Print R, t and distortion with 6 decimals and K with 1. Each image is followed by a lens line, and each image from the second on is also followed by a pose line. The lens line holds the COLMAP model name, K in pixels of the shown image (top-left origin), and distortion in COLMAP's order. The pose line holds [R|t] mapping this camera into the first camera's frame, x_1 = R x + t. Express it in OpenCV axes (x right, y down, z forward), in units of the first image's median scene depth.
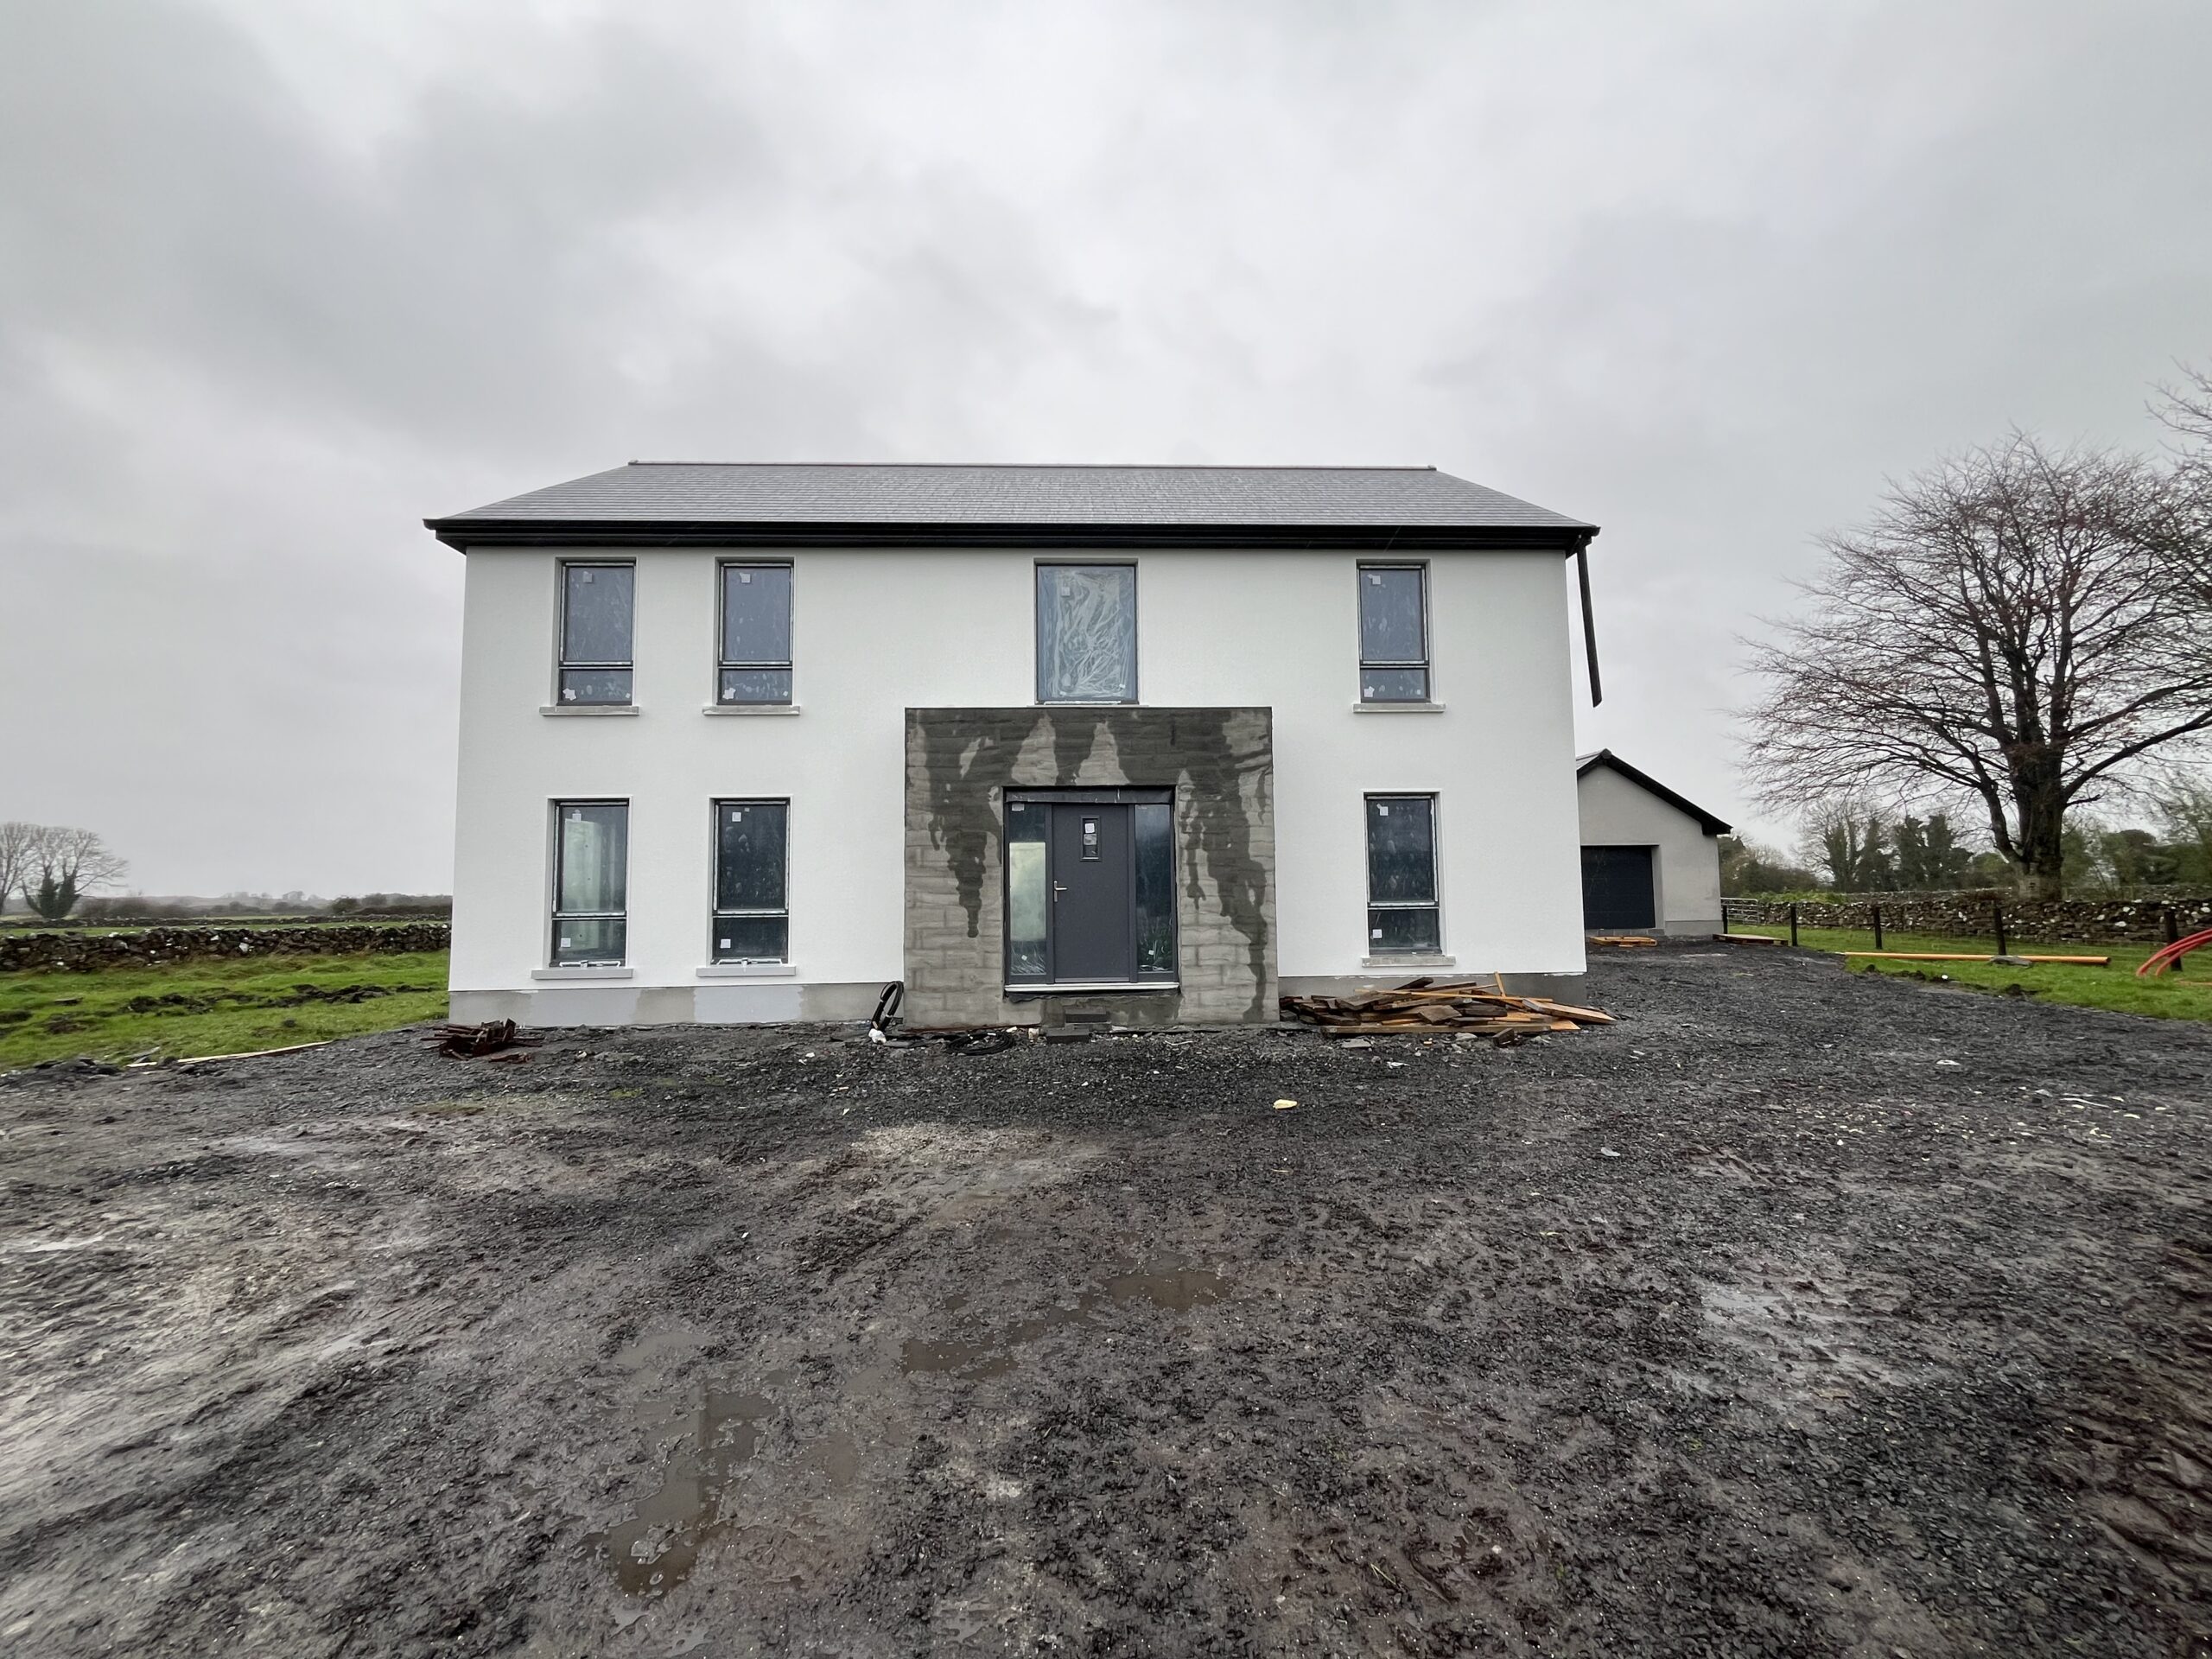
lens RADIAL K [[919.1, 0, 1106.0], [0, 919.1, 829.5], [0, 0, 1]] dist [-0.000498, -0.000024]
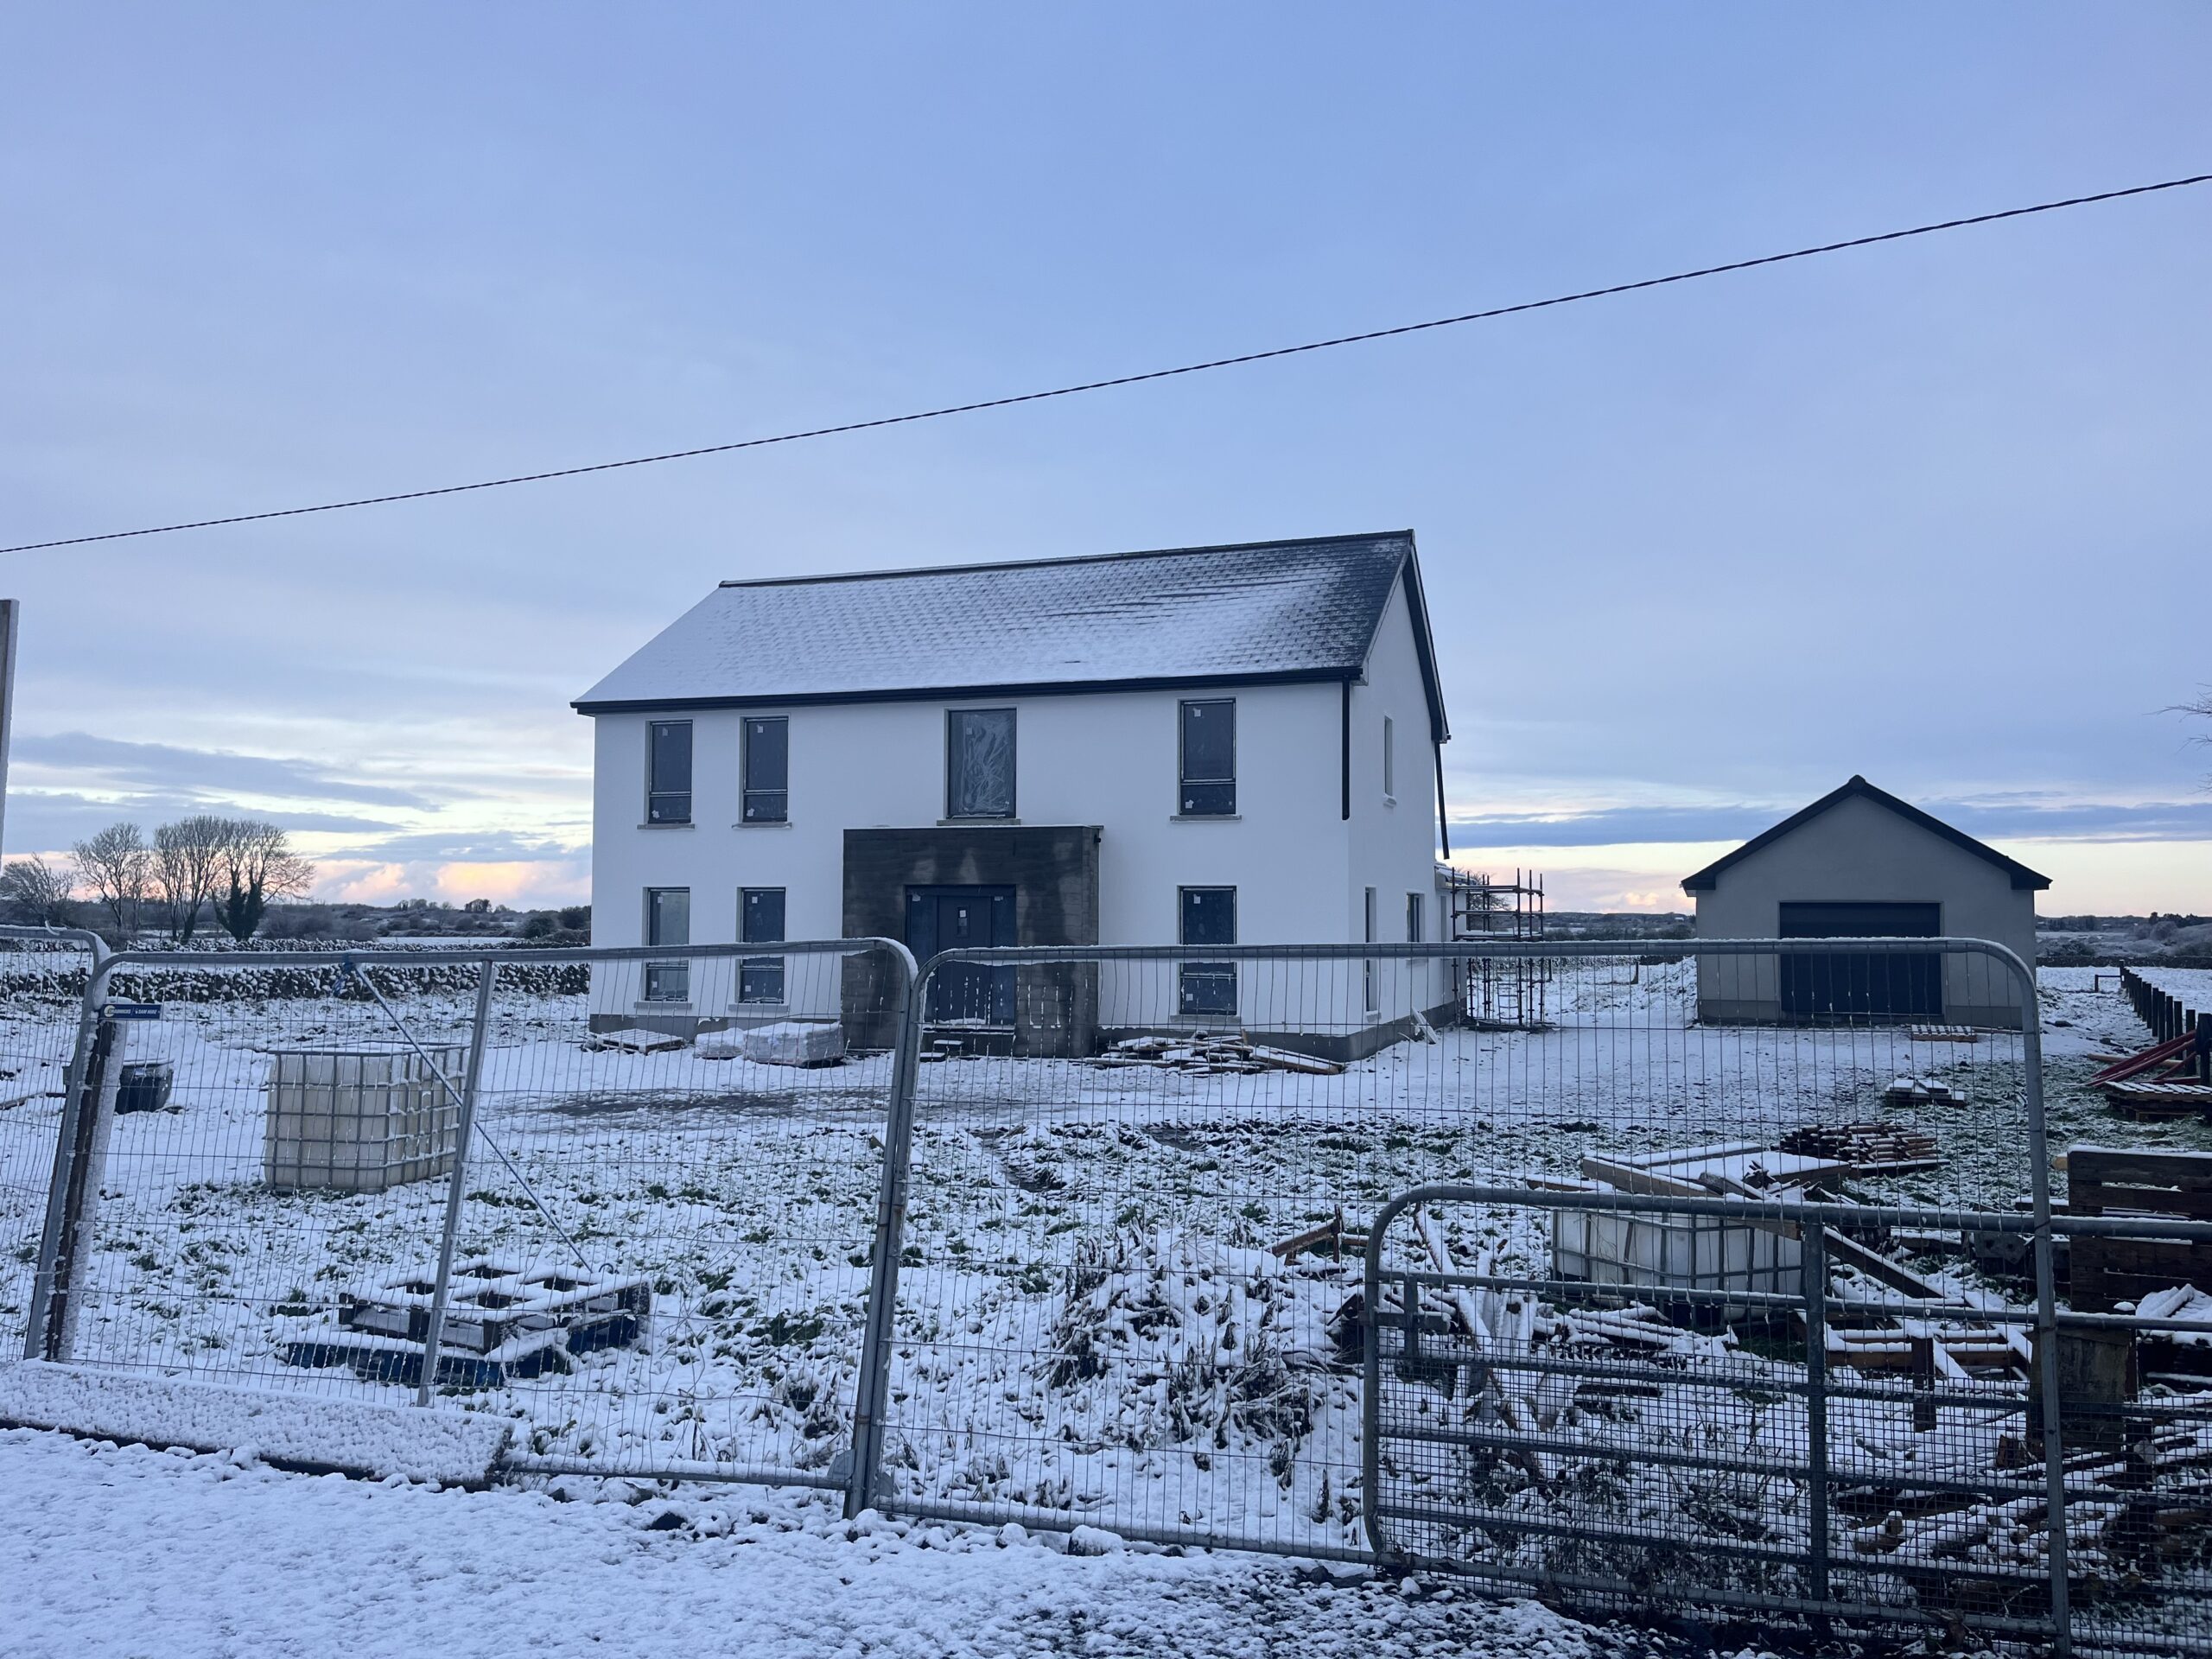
lens RADIAL K [[1700.8, 0, 1106.0], [0, 1700.8, 829.5], [0, 0, 1]] dist [0.073887, -0.000749]
pose [[0.931868, -0.002842, -0.362786, 1.067280], [0.011344, 0.999709, 0.021307, -0.172873], [0.362620, -0.023970, 0.931629, -1.269193]]
